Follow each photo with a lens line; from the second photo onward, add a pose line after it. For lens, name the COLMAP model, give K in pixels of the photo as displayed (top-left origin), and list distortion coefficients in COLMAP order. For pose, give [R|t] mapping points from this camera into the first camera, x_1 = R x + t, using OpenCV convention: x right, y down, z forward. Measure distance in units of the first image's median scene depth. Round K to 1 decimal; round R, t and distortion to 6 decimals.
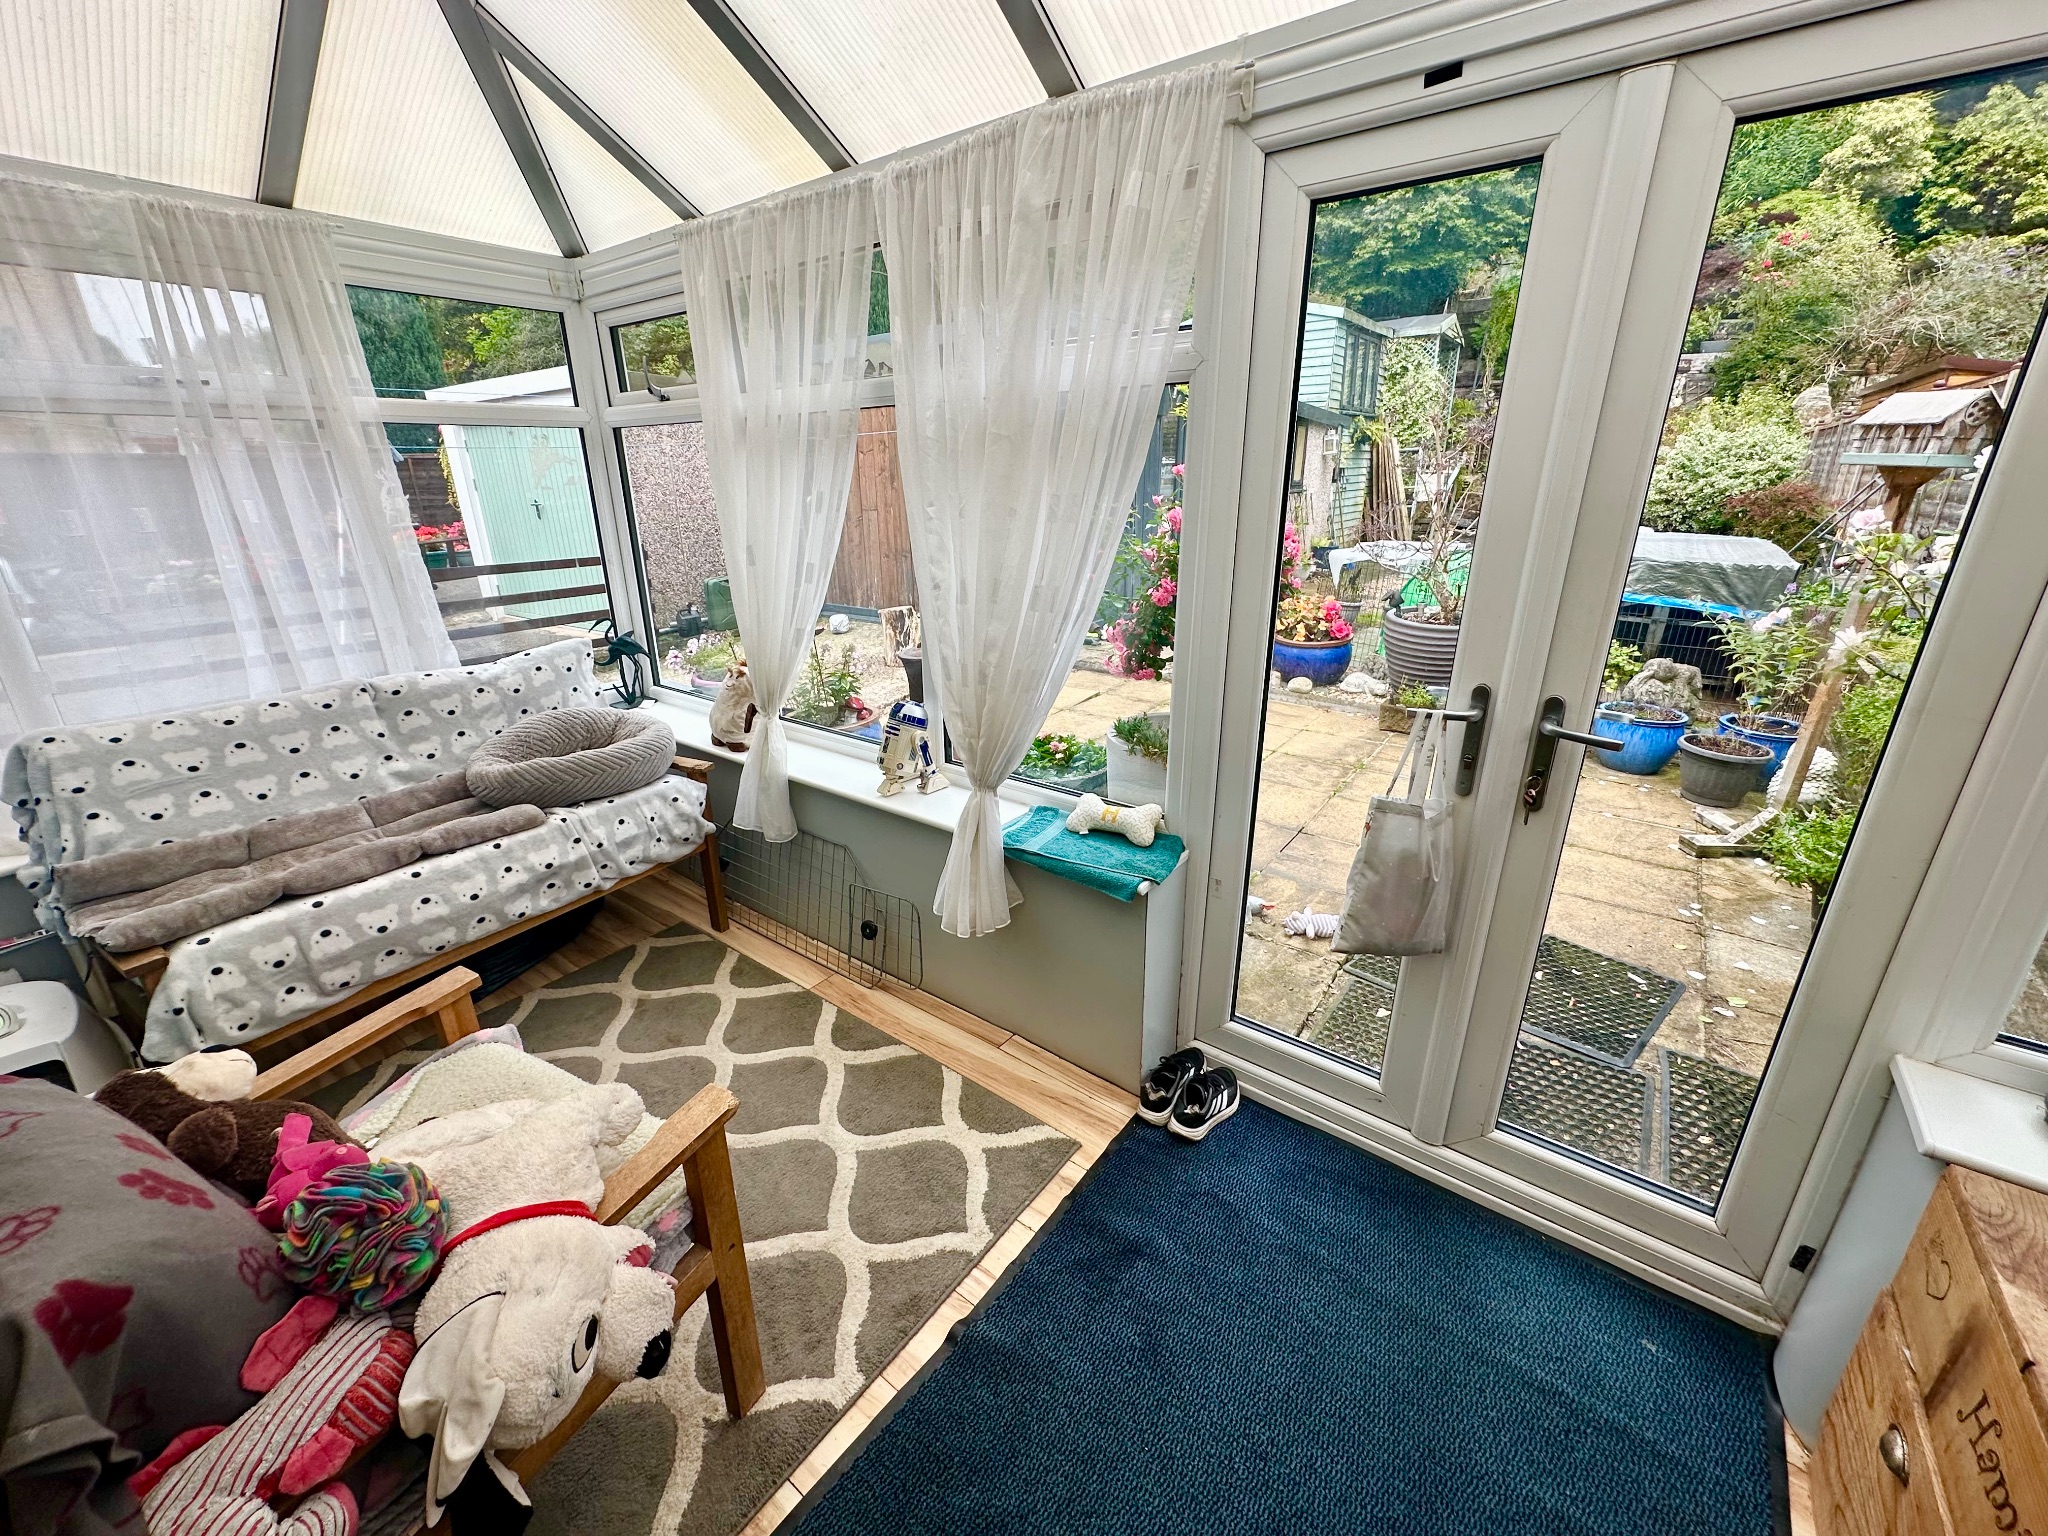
lens RADIAL K [[817.2, 0, 1020.1], [0, 817.2, 770.2], [0, 0, 1]] dist [-0.000861, -0.000051]
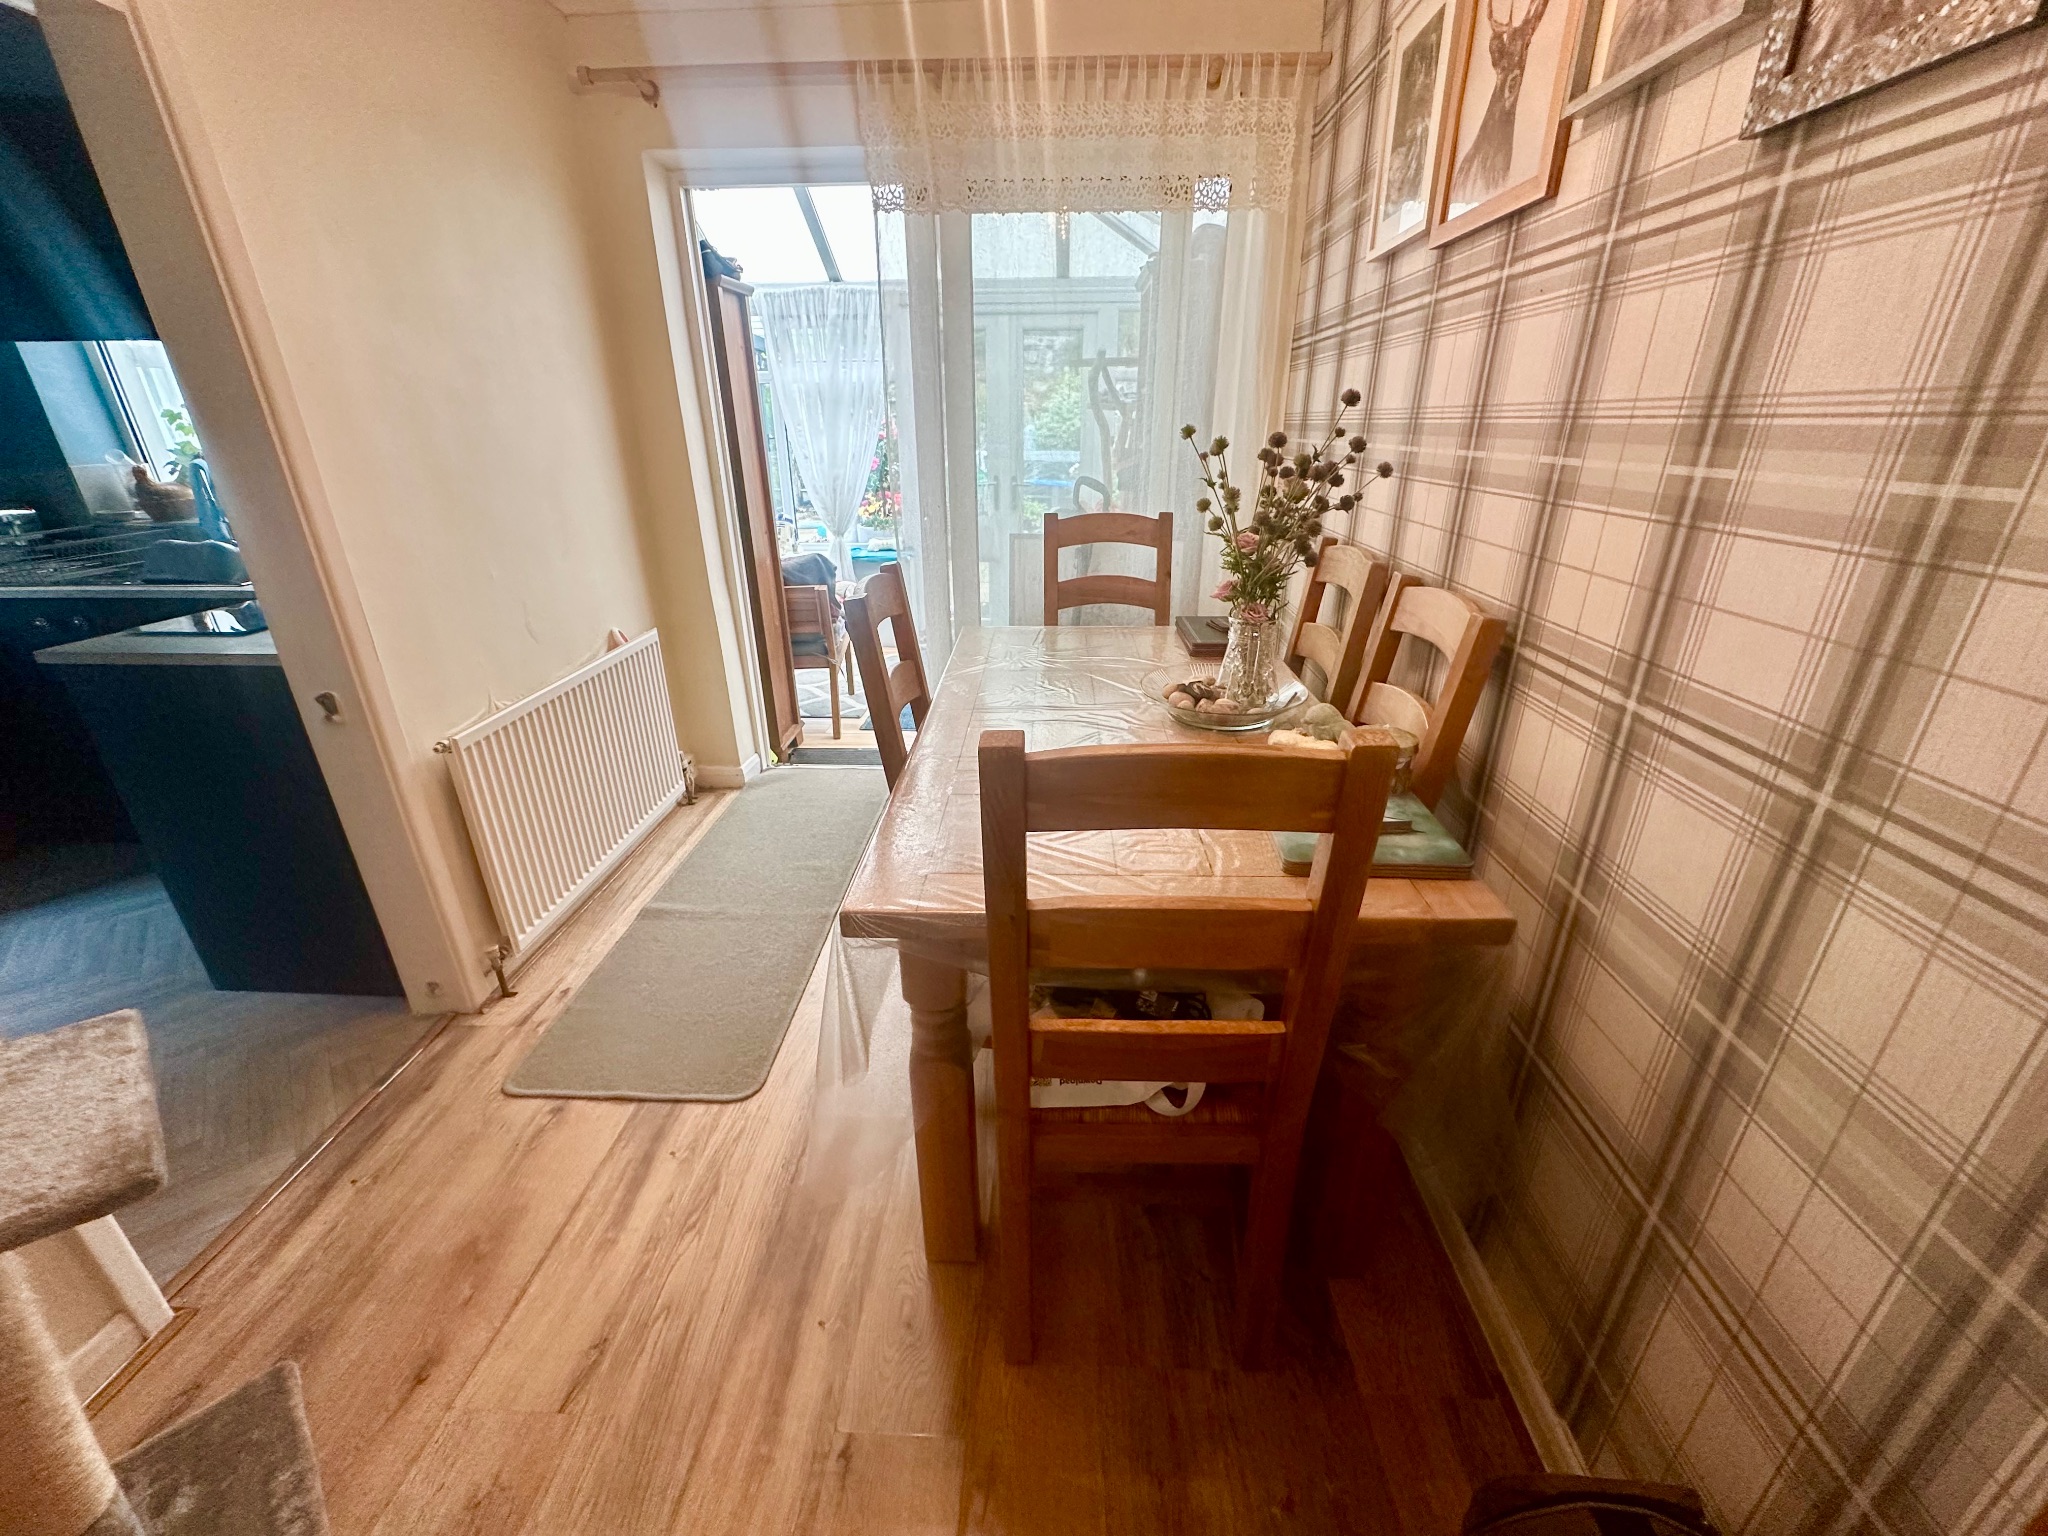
lens RADIAL K [[817.2, 0, 1022.7], [0, 817.2, 759.3], [0, 0, 1]] dist [-0.000861, -0.000051]
pose [[0.828682, -0.212490, 0.517817, -1.253791], [0.188847, 0.977032, 0.098713, 0.679511], [-0.526900, 0.015987, 0.849777, -1.787525]]
